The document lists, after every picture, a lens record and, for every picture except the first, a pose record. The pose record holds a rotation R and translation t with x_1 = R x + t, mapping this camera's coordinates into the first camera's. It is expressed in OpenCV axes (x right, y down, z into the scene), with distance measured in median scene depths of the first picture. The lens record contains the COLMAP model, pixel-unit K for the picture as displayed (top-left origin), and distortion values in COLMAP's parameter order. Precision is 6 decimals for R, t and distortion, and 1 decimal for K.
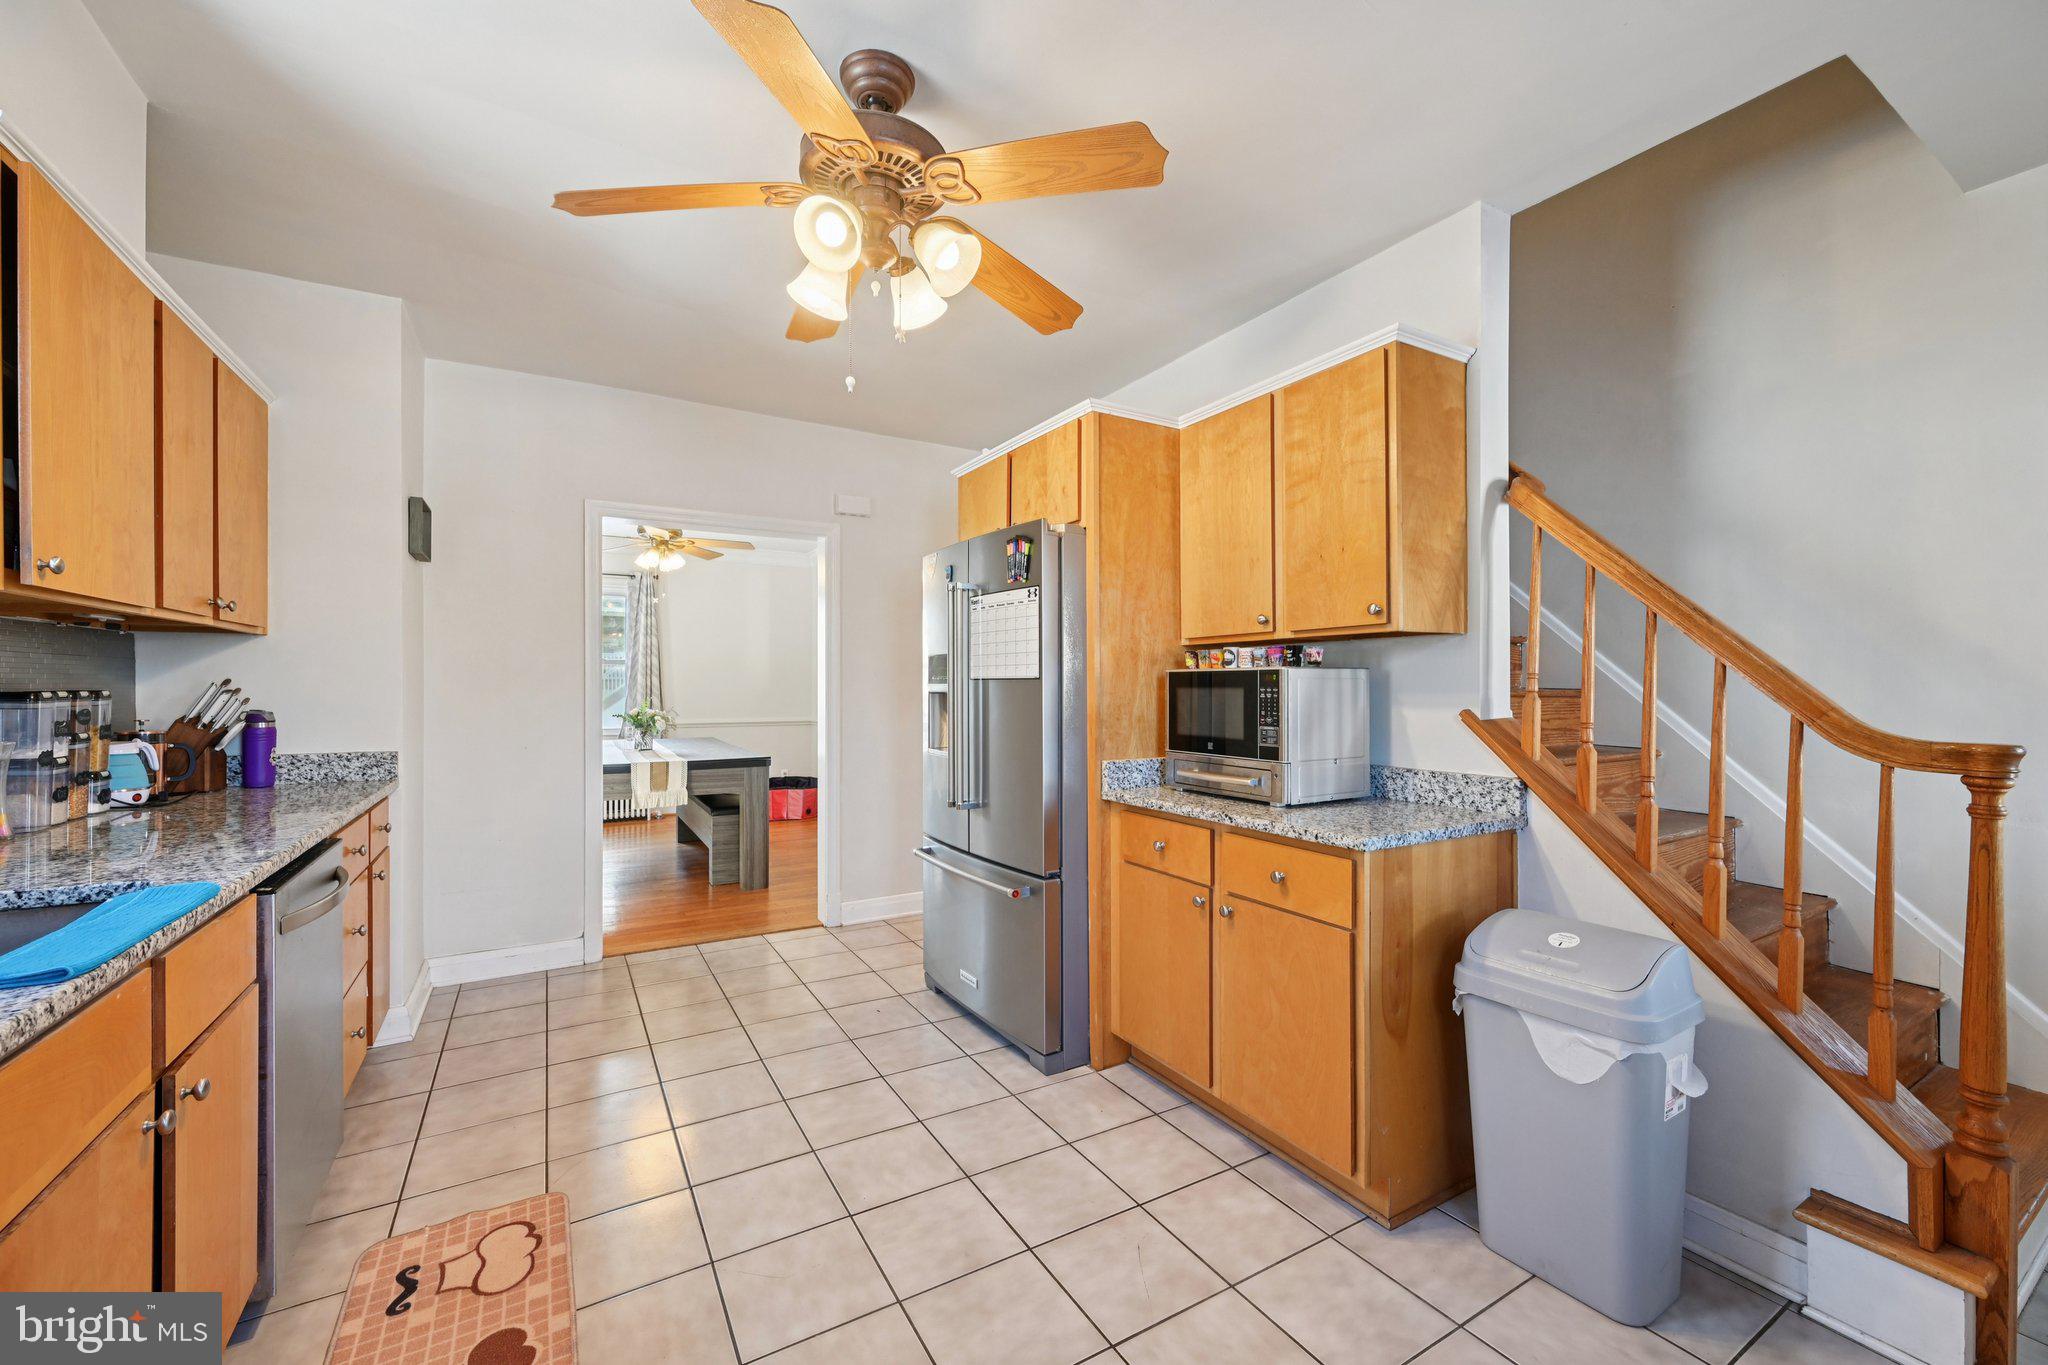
lens RADIAL K [[805.4, 0, 1028.7], [0, 805.4, 684.5], [0, 0, 1]] dist [-0.001489, -0.000384]
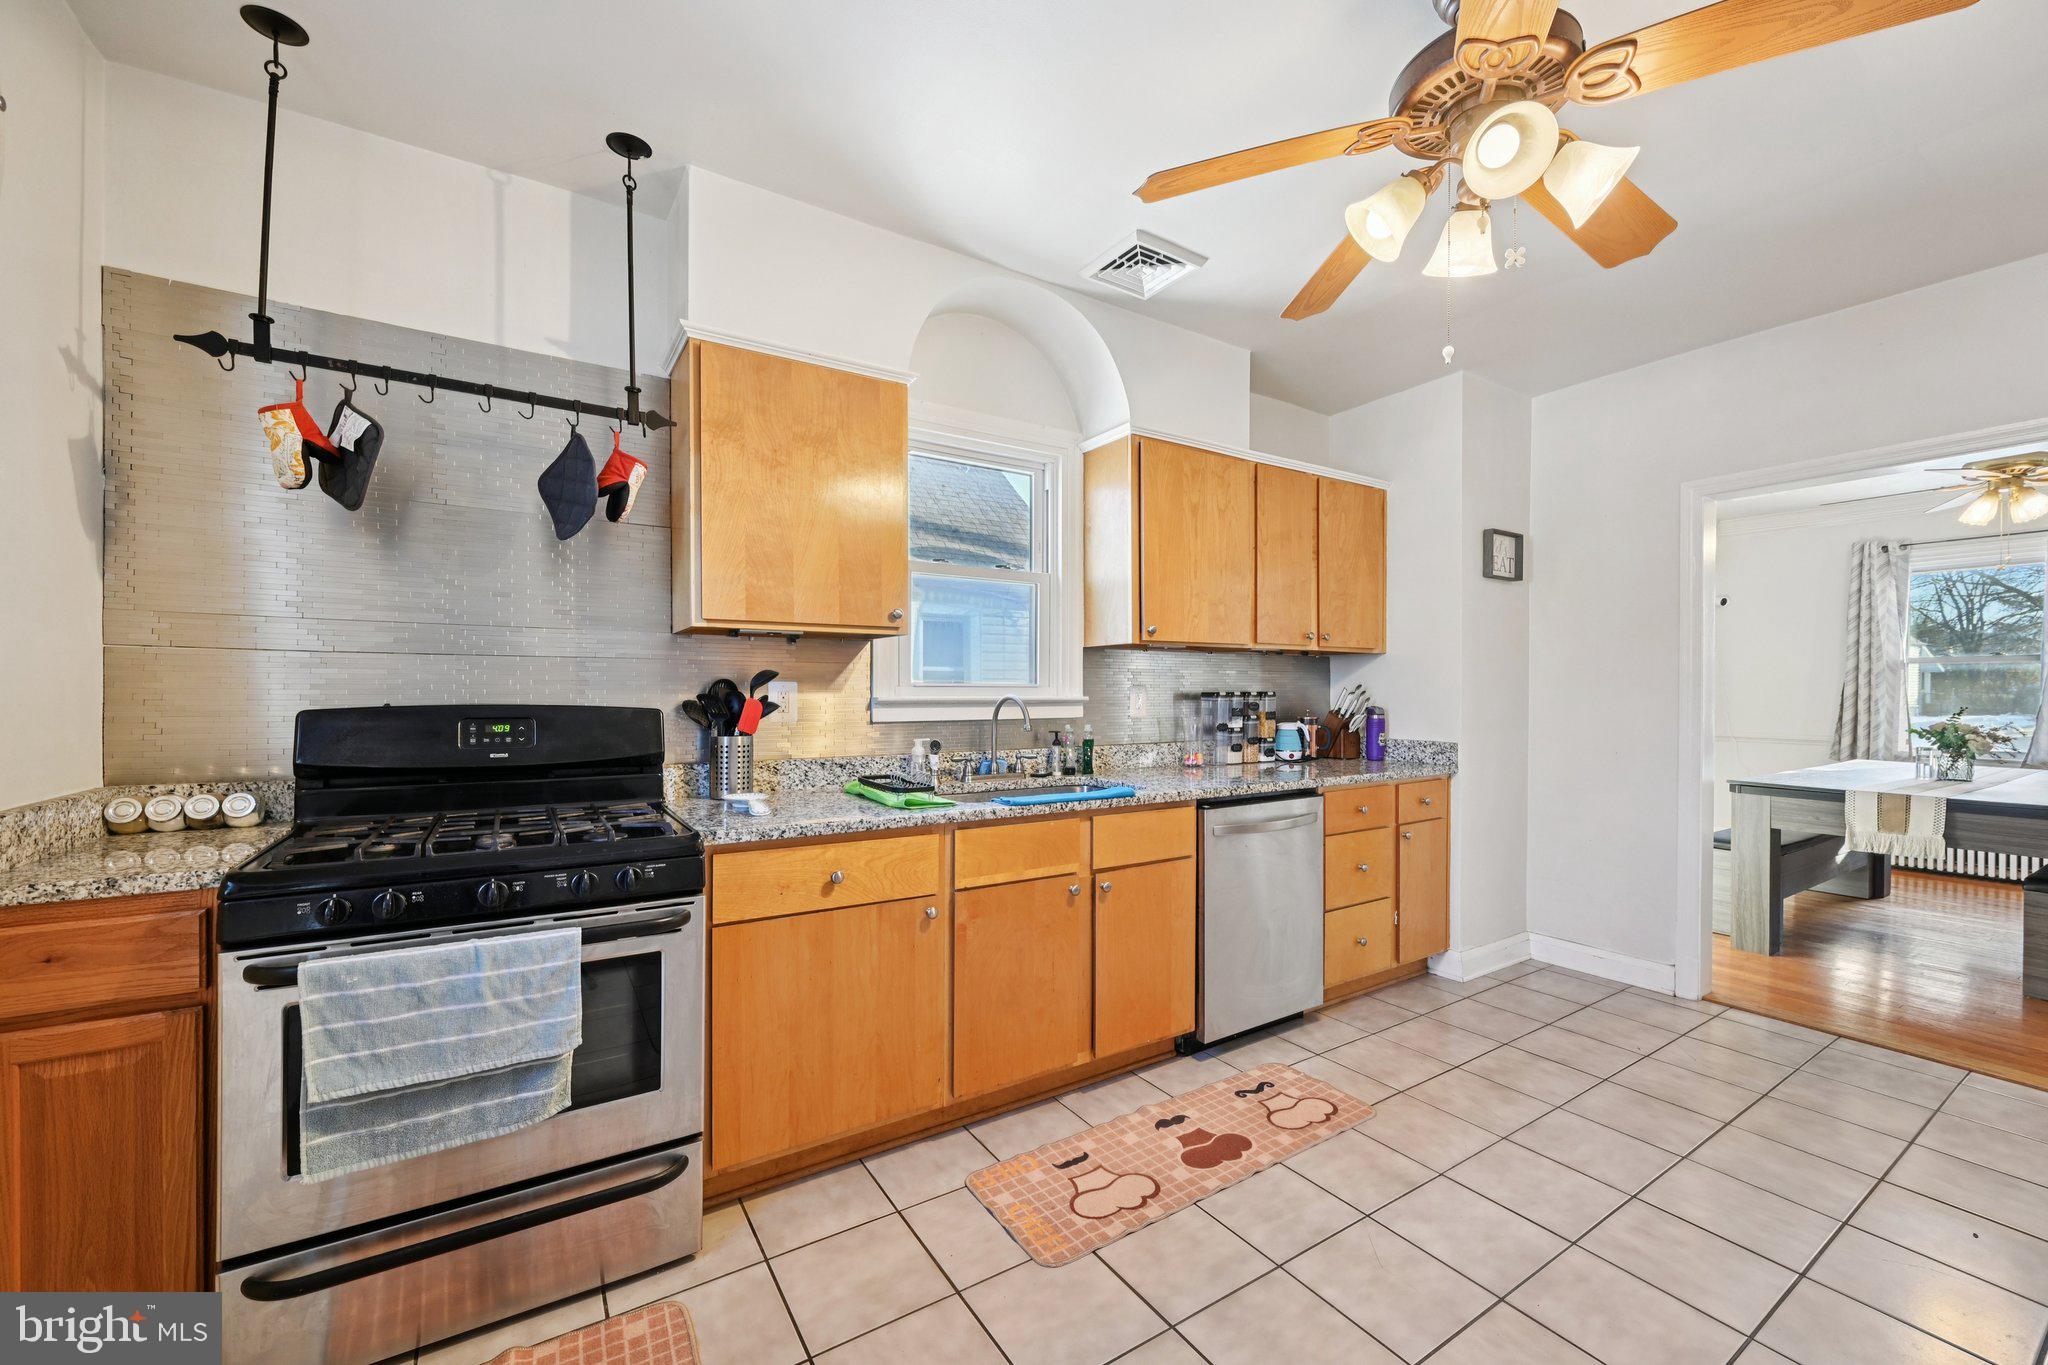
lens RADIAL K [[805.4, 0, 1037.0], [0, 805.4, 695.6], [0, 0, 1]] dist [-0.001489, -0.000384]
pose [[0.043094, 0.007287, -0.999044, 0.520257], [-0.001632, 0.999973, 0.007224, 0.003934], [0.999070, 0.001319, 0.043105, 0.388611]]
